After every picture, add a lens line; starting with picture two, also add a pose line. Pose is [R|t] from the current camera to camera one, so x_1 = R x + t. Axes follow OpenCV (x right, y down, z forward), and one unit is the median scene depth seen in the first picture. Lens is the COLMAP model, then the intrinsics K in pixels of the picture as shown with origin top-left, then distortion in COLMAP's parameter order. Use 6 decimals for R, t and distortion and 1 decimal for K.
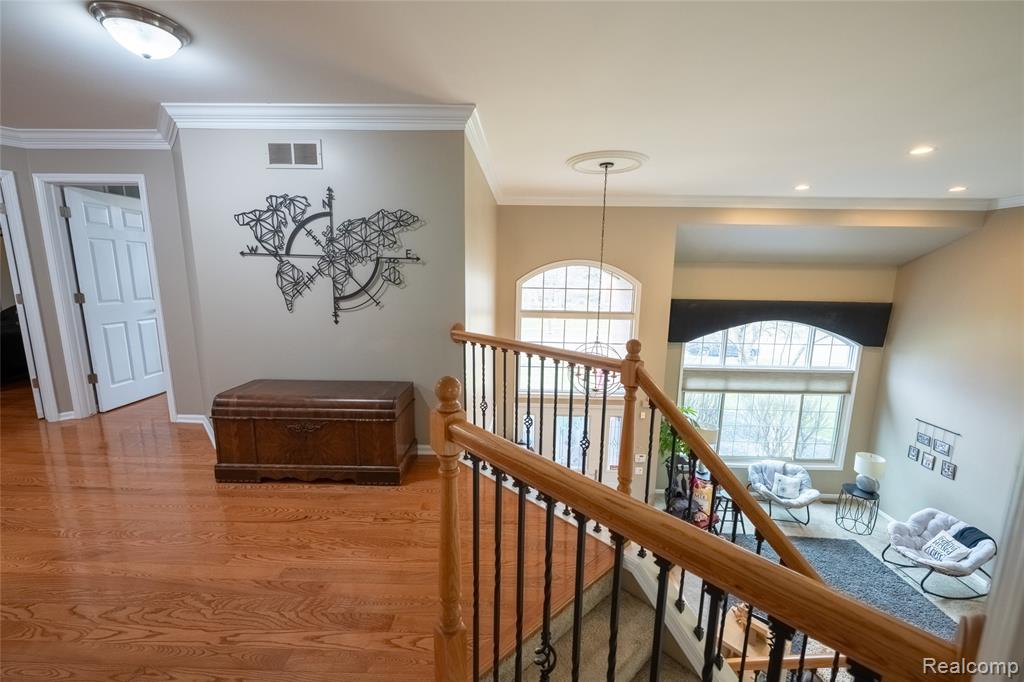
lens RADIAL K [[410.3, 0, 514.0], [0, 410.3, 344.8], [0, 0, 1]] dist [0.000904, 0.000035]
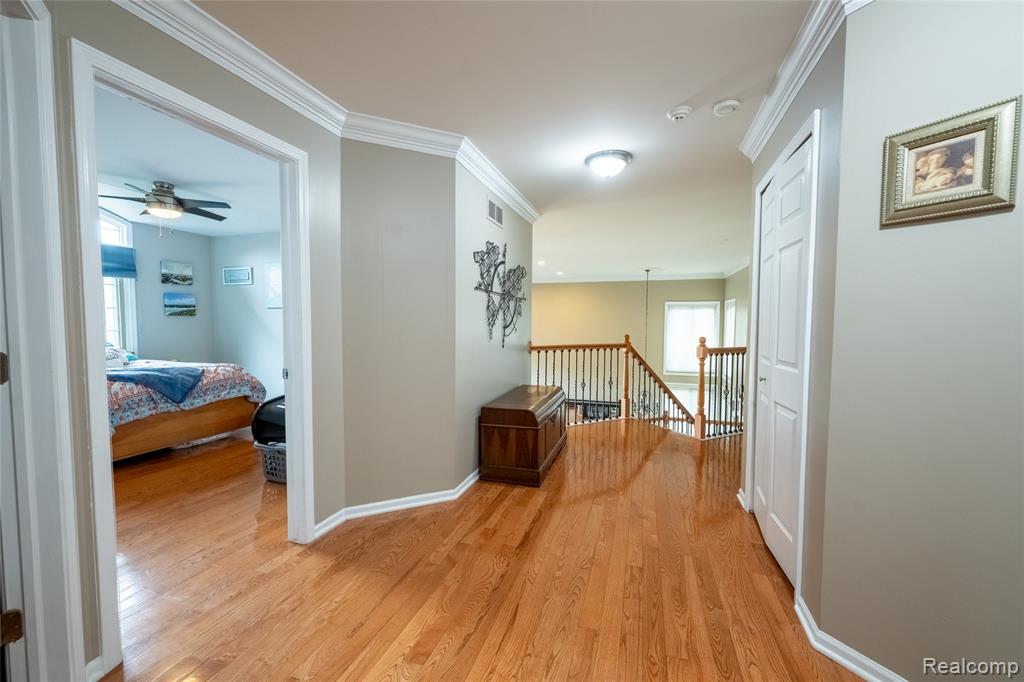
lens RADIAL K [[410.3, 0, 515.0], [0, 410.3, 341.3], [0, 0, 1]] dist [0.000904, 0.000035]
pose [[0.274703, -0.060630, 0.959616, -1.675432], [0.158070, 0.987279, 0.017128, -0.087843], [-0.948447, 0.146981, 0.280792, 0.627855]]
